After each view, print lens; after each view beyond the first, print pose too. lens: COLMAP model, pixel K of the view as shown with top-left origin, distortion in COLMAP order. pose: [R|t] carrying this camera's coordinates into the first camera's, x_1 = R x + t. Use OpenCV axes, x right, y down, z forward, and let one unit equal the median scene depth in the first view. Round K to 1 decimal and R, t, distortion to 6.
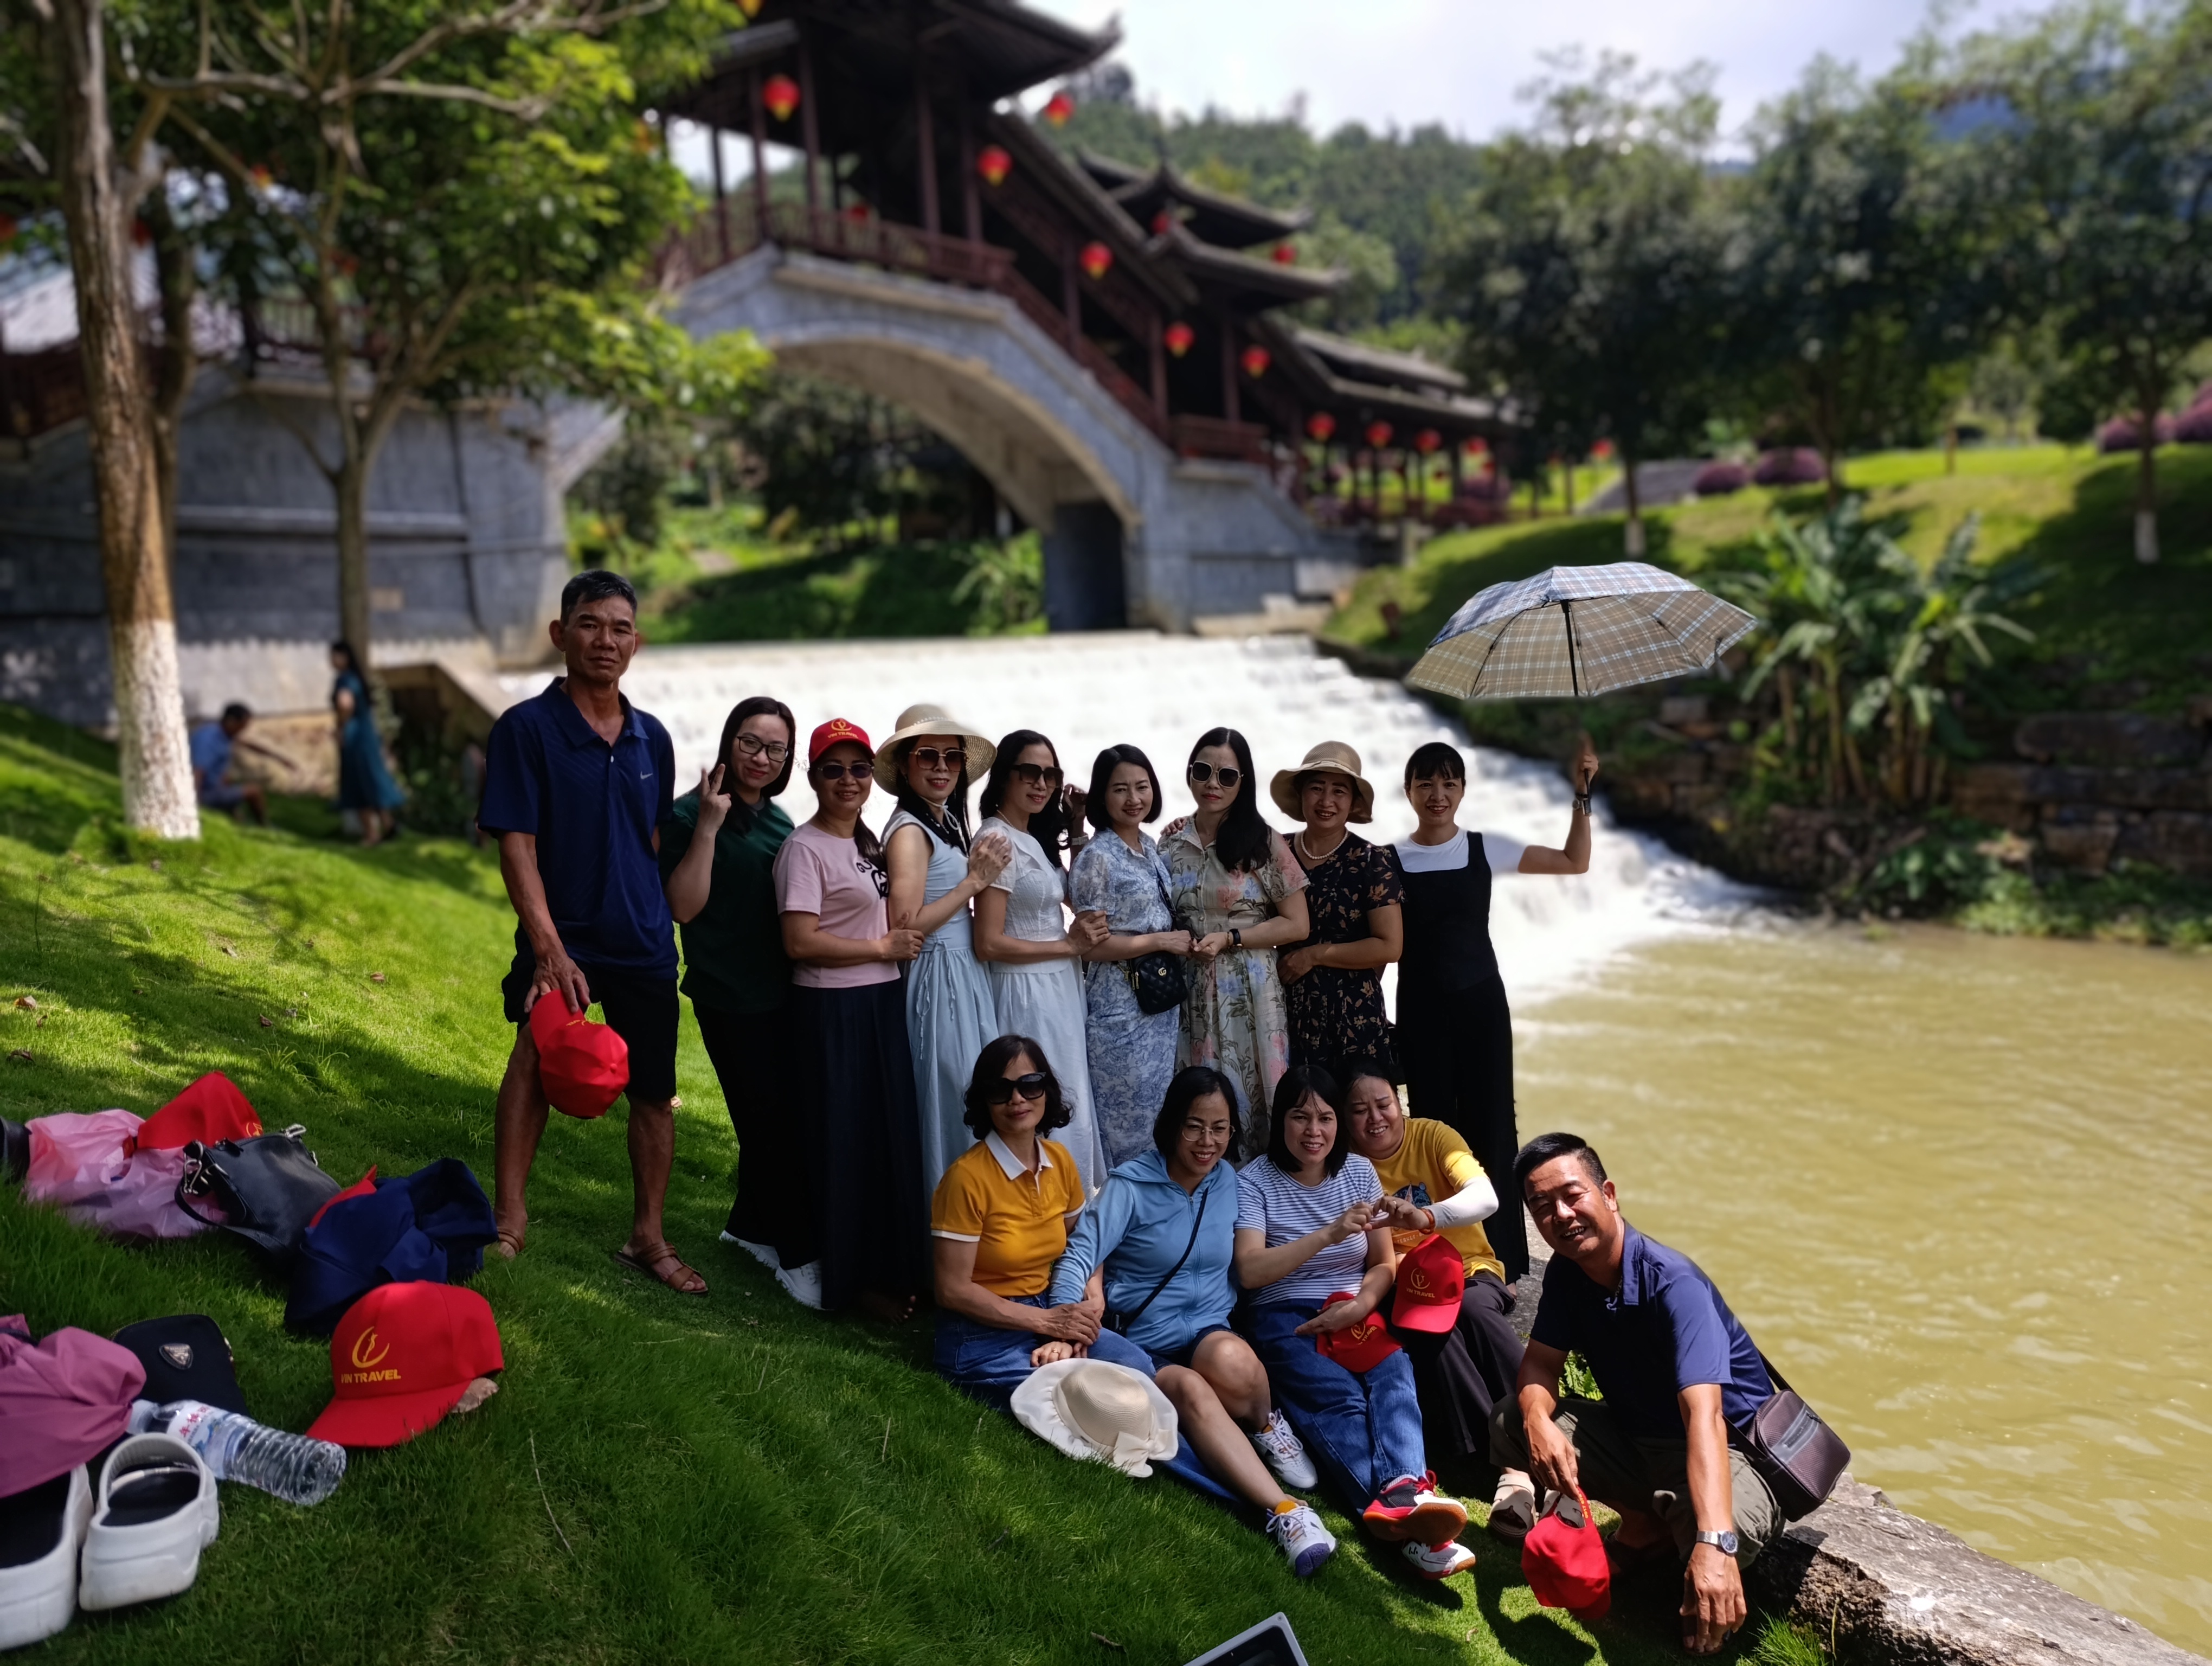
lens RADIAL K [[1604.5, 0, 1093.8], [0, 1604.5, 860.6], [0, 0, 1]] dist [0.017001, -0.036418]
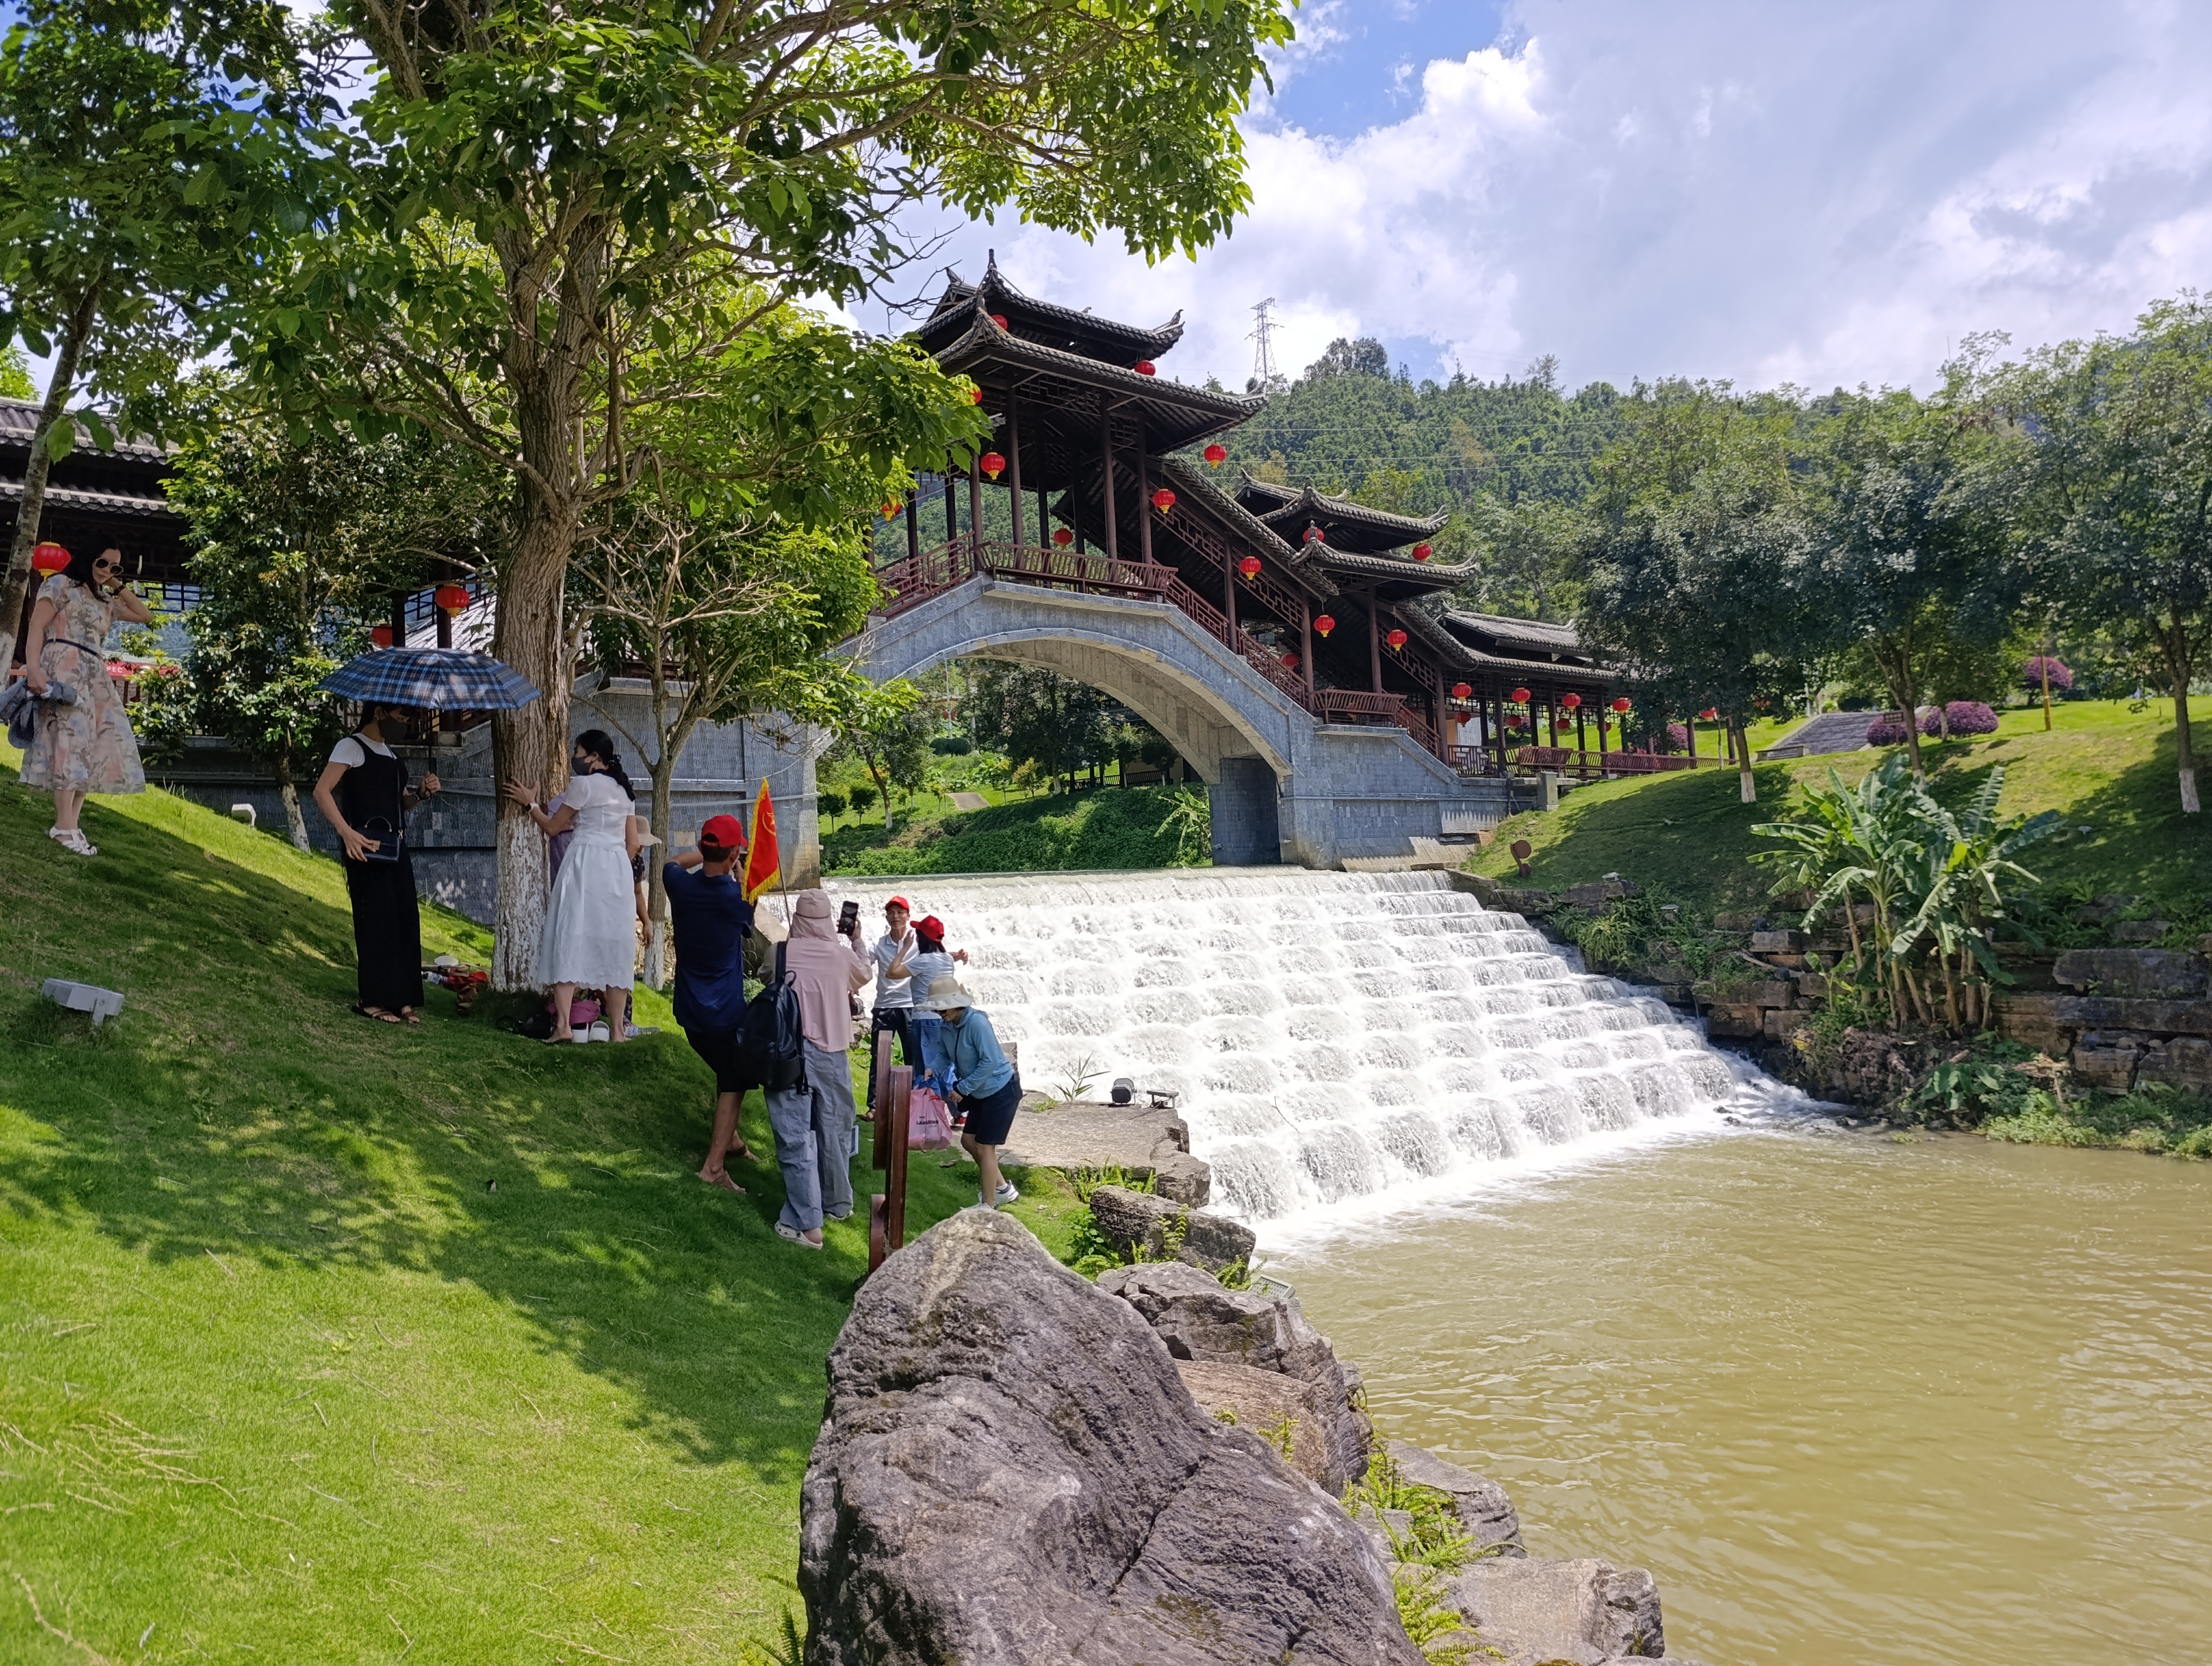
lens RADIAL K [[1604.5, 0, 1051.6], [0, 1604.5, 820.6], [0, 0, 1]] dist [0.017001, -0.036418]
pose [[0.981417, 0.004093, -0.191844, 0.090768], [-0.036115, 0.985846, -0.163720, 0.024534], [0.188459, 0.167606, 0.967673, -0.189782]]
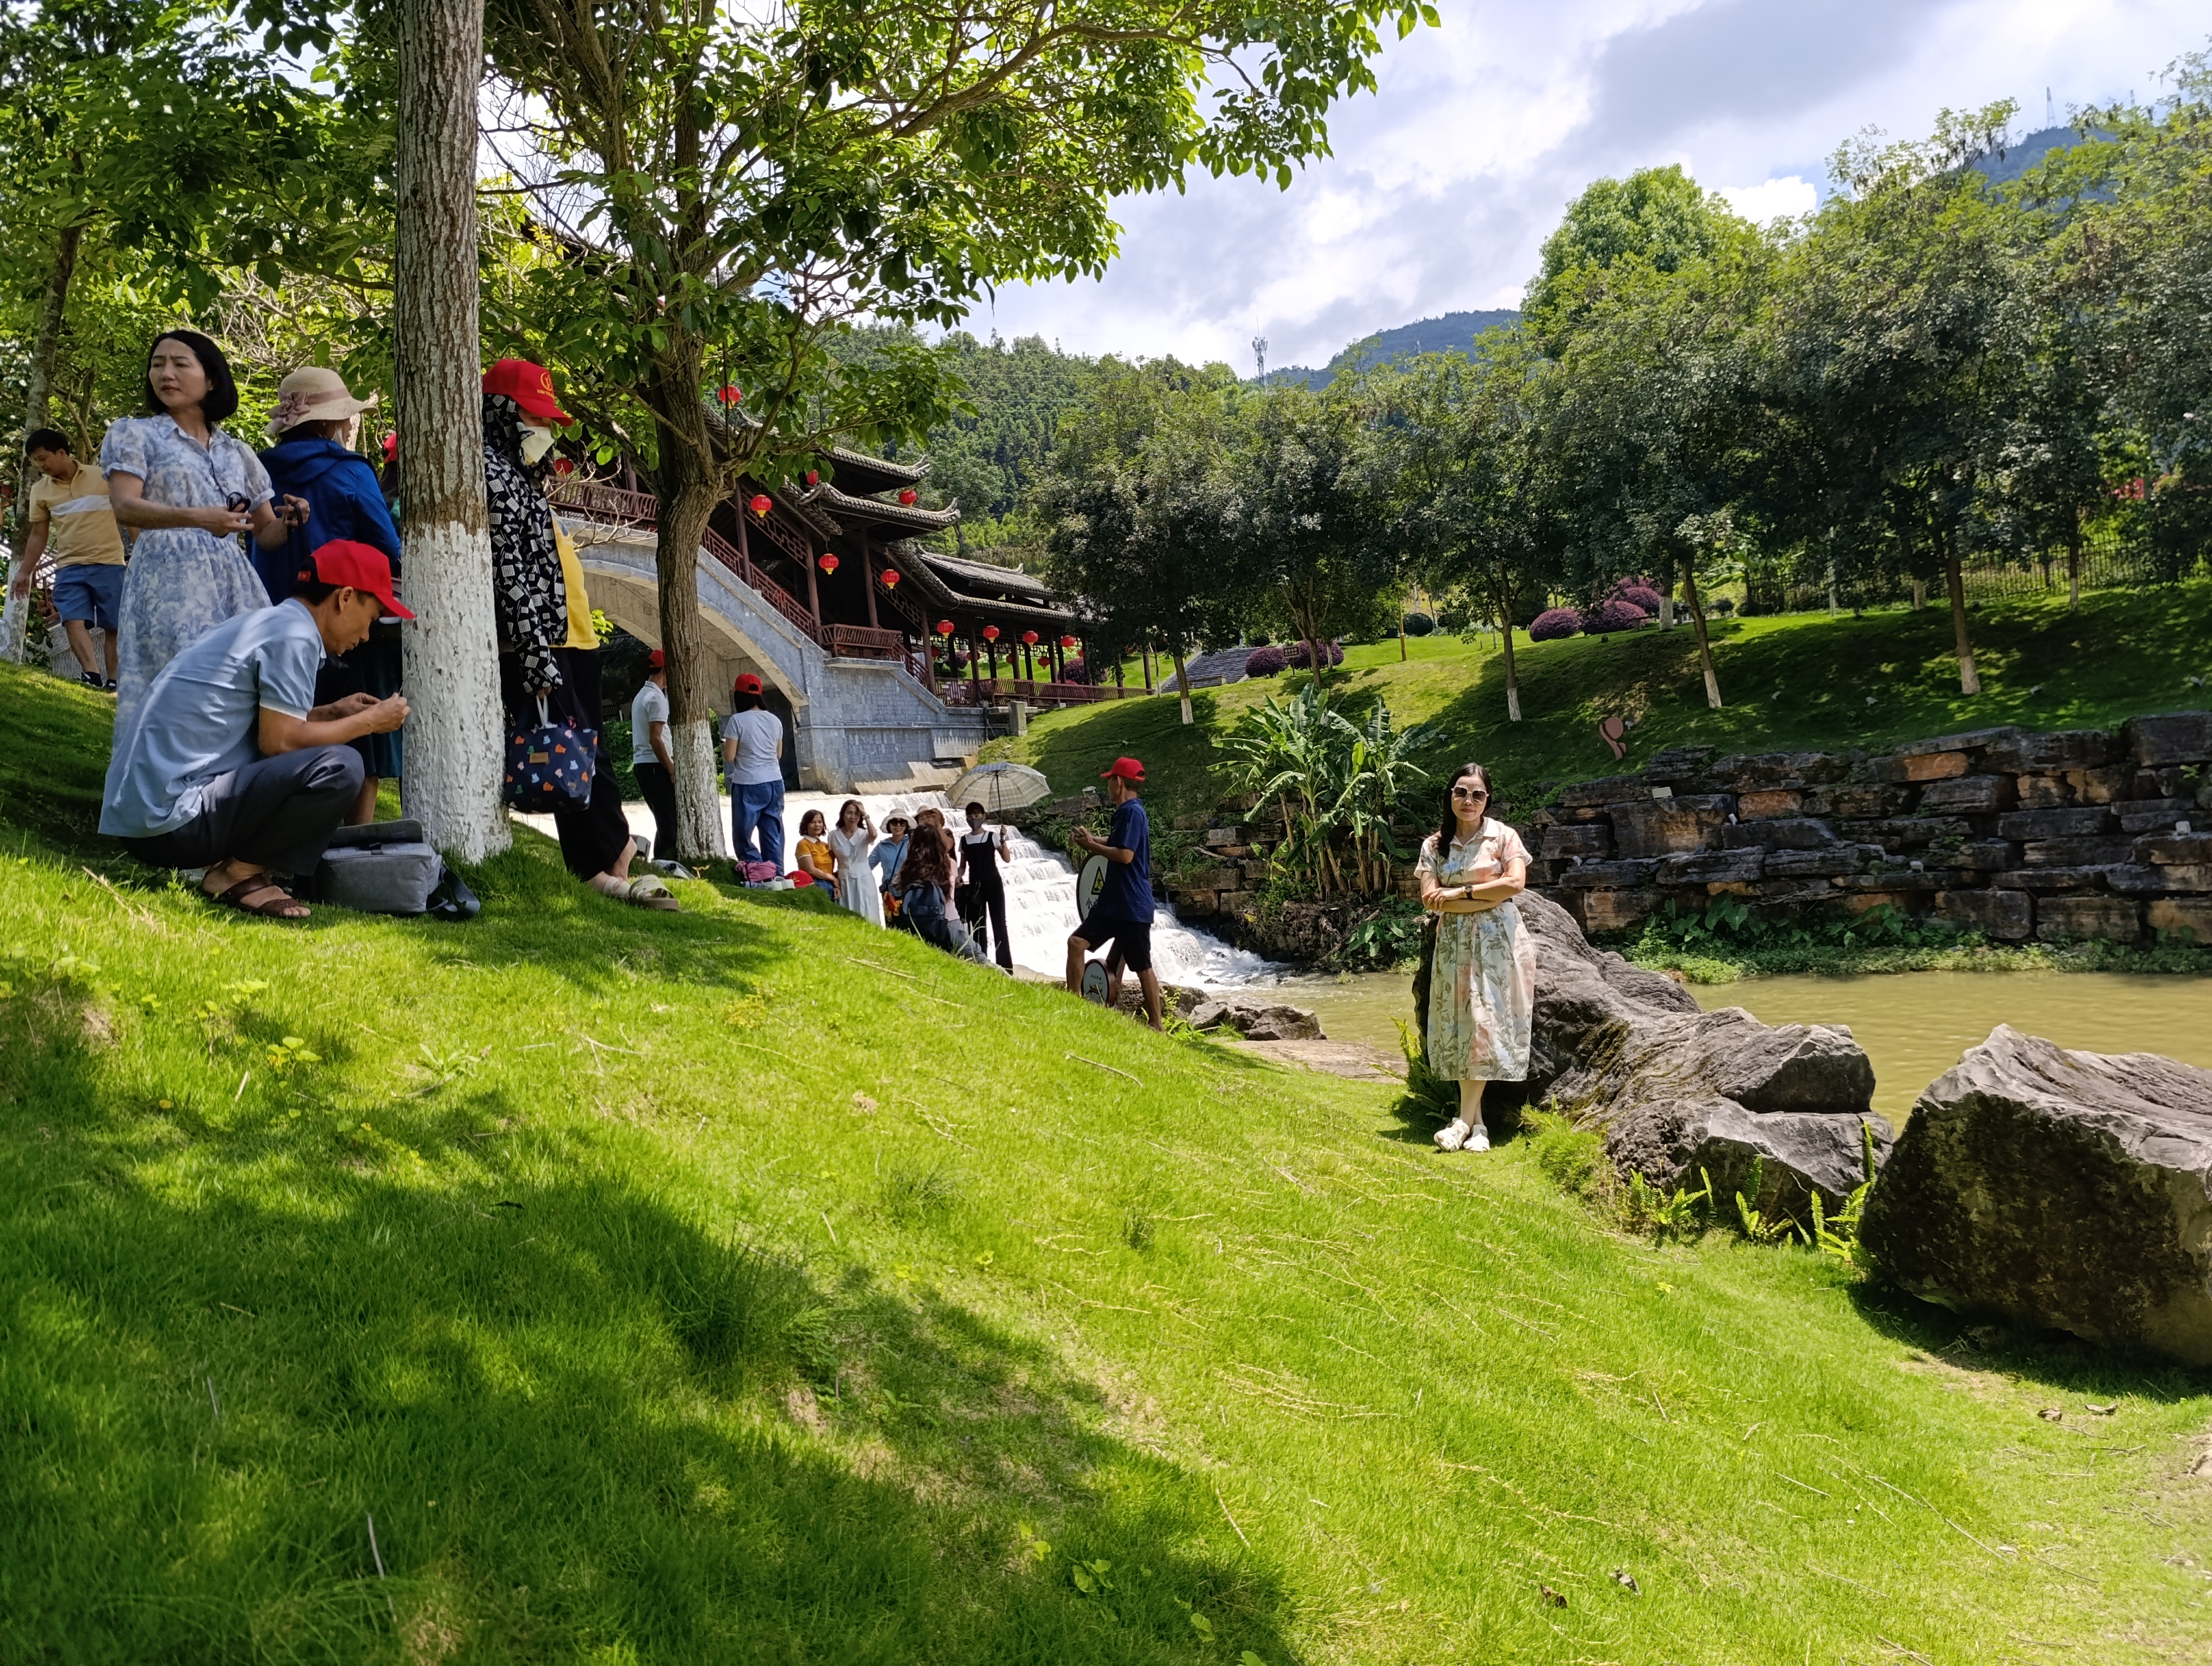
lens RADIAL K [[1604.5, 0, 1129.2], [0, 1604.5, 853.5], [0, 0, 1]] dist [0.017001, -0.036418]
pose [[0.970122, -0.039836, 0.239326, -0.033429], [0.065100, 0.992995, -0.098601, 0.048855], [-0.233721, 0.111235, 0.965920, -0.285933]]
